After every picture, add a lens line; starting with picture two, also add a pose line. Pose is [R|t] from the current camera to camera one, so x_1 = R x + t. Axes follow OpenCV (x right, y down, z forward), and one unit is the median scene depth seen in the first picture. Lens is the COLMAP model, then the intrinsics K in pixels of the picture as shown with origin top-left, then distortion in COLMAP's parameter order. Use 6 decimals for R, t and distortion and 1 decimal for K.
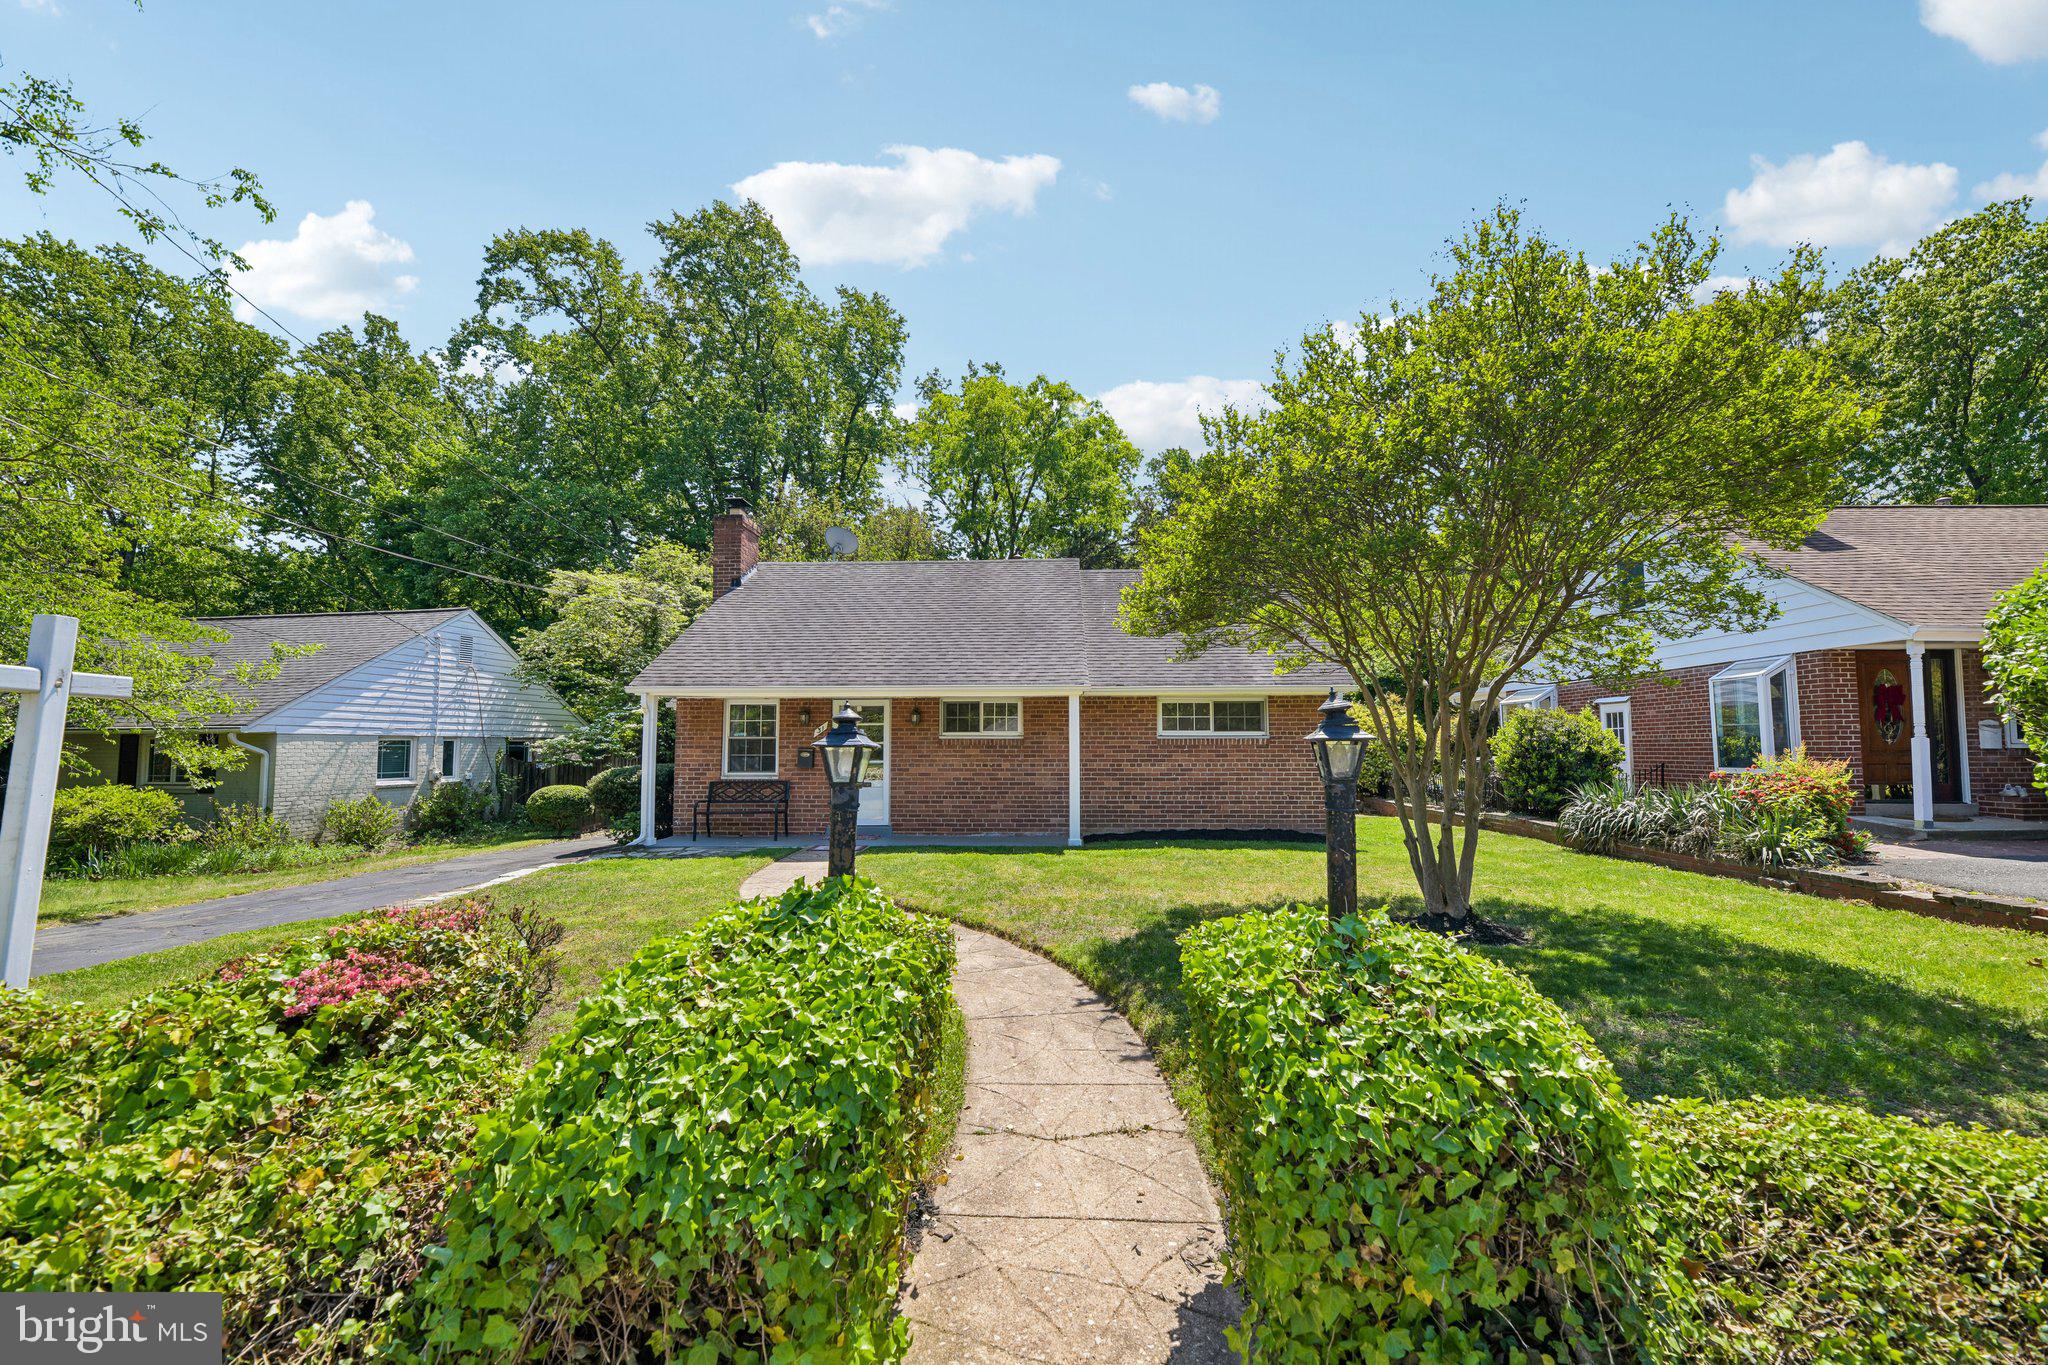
lens RADIAL K [[844.7, 0, 1019.1], [0, 844.7, 637.2], [0, 0, 1]] dist [-0.000686, -0.000166]
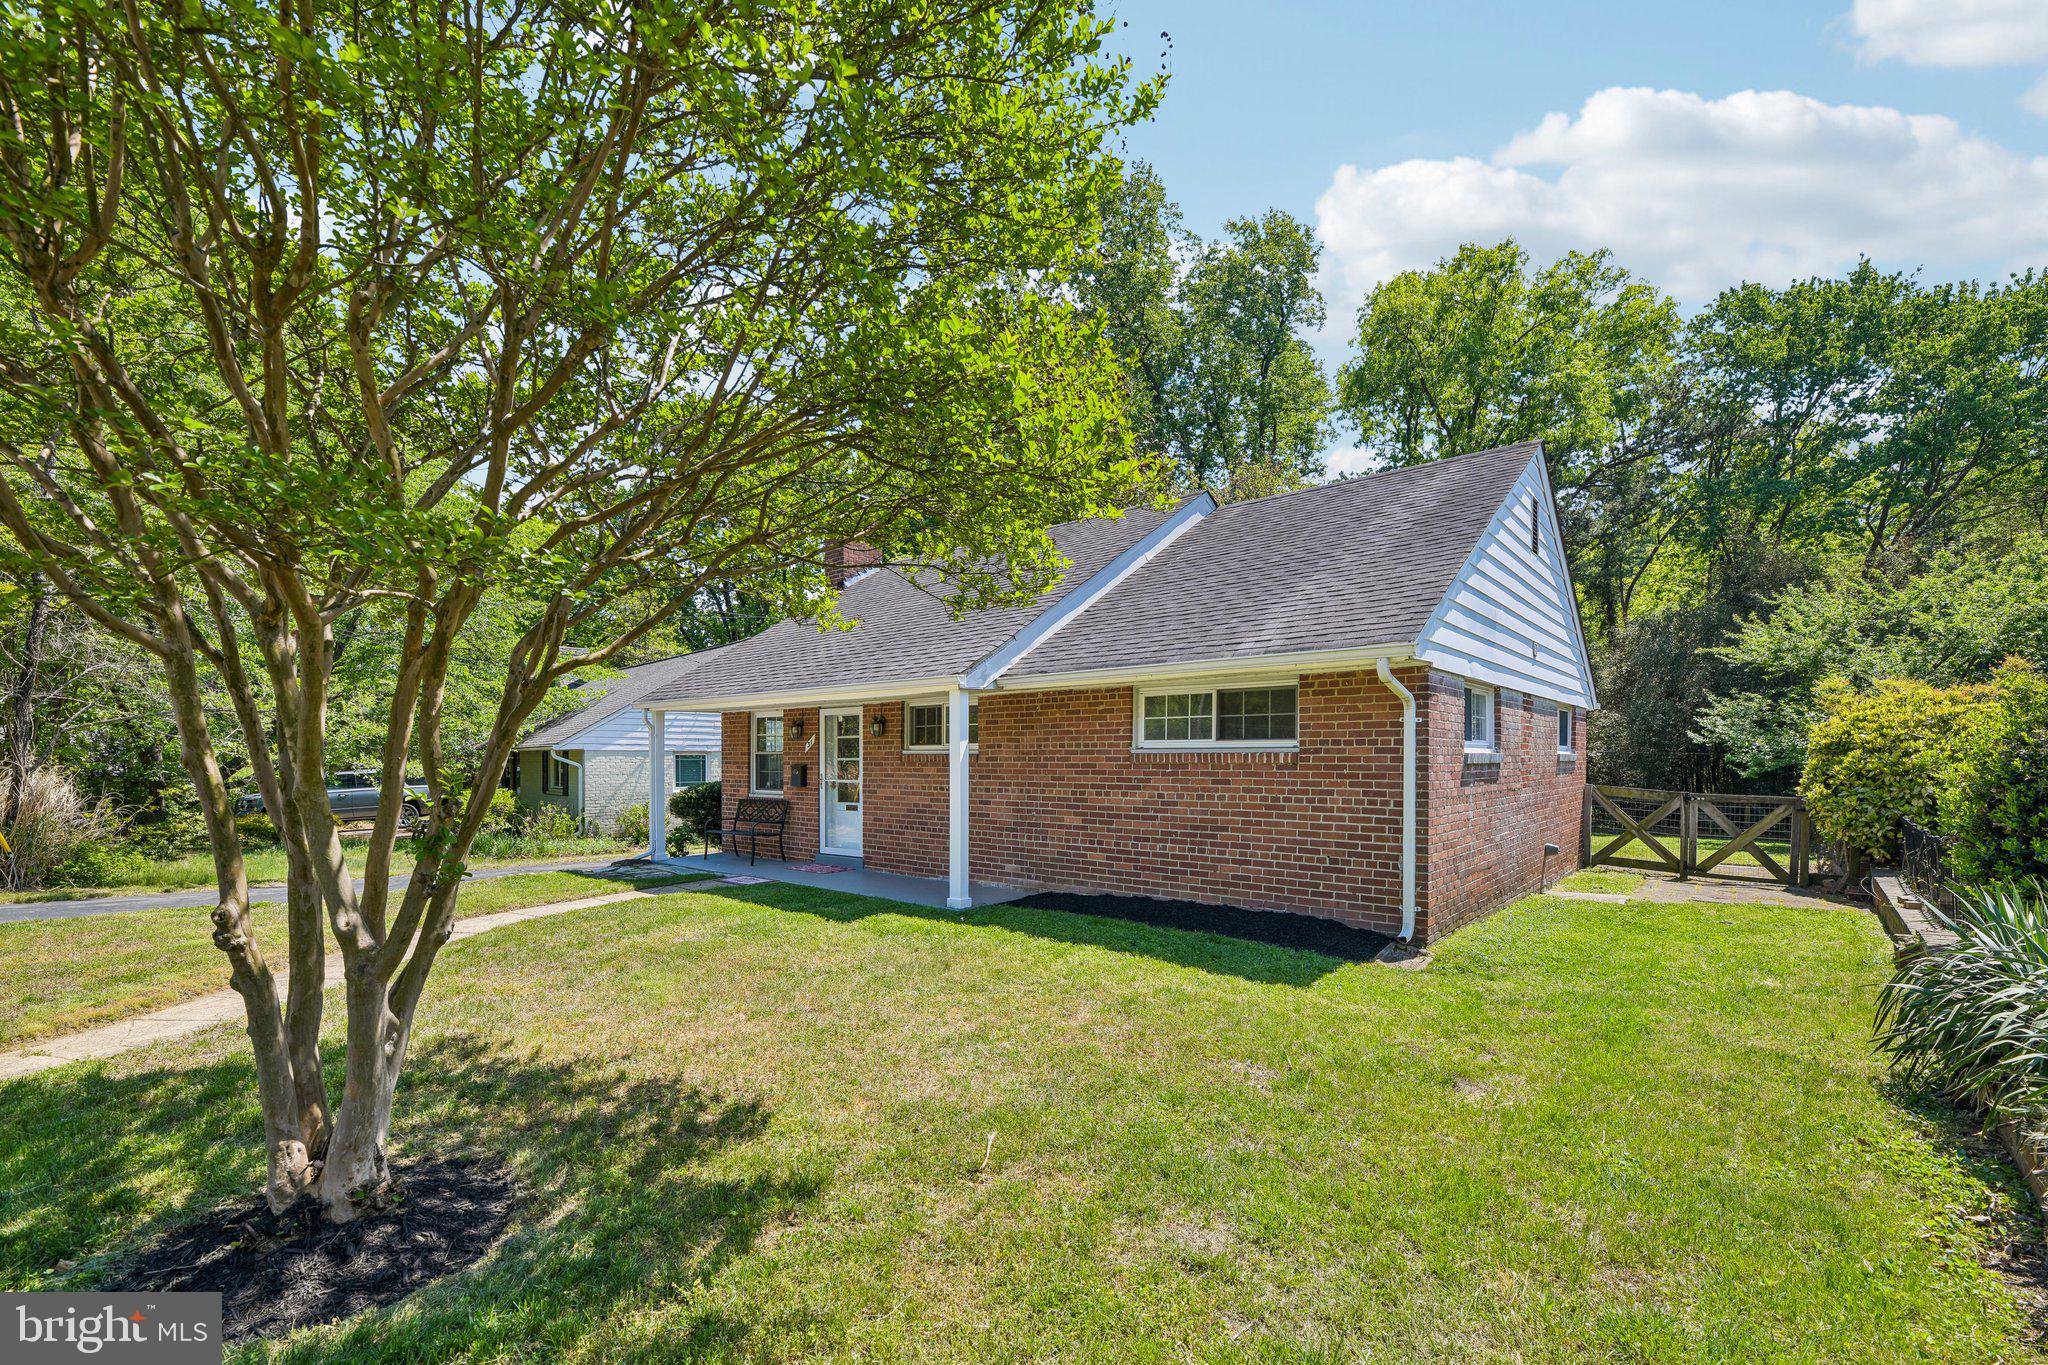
lens RADIAL K [[867.1, 0, 1025.6], [0, 867.1, 735.5], [0, 0, 1]] dist [-0.001091, -0.000638]
pose [[0.786608, -0.014763, -0.617277, 0.180934], [0.077331, 0.994198, 0.074767, 0.018842], [0.612592, -0.106547, 0.783185, 0.160480]]
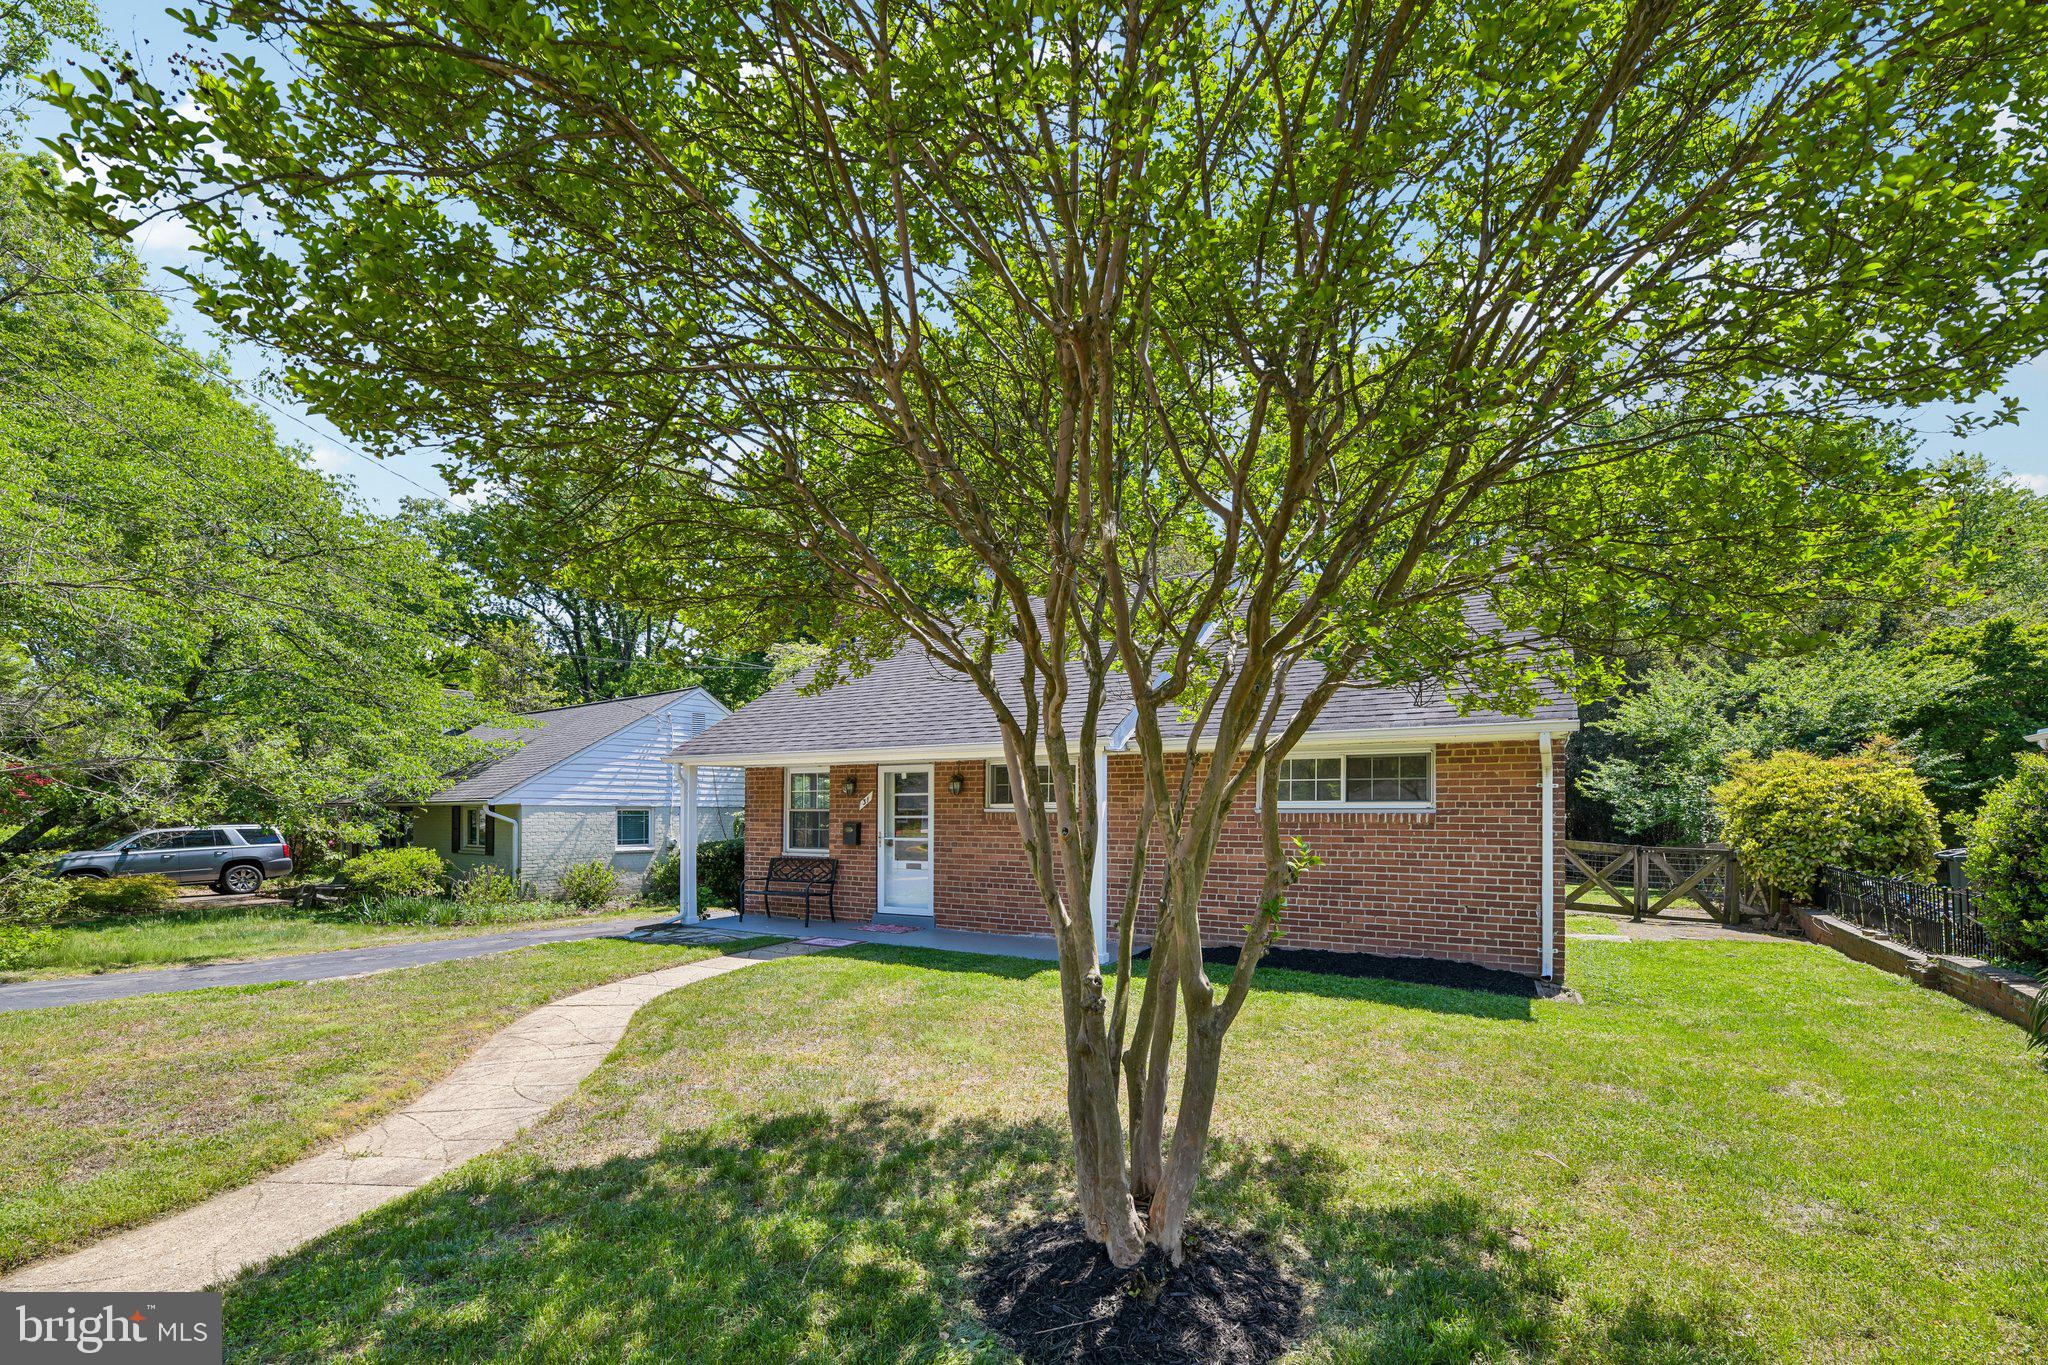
lens RADIAL K [[875.8, 0, 1030.5], [0, 875.8, 780.1], [0, 0, 1]] dist [-0.000576, -0.000418]
pose [[0.888130, -0.013762, -0.459386, 0.117257], [0.055402, 0.995469, 0.077285, 0.010775], [0.456240, -0.094090, 0.884868, 0.108756]]
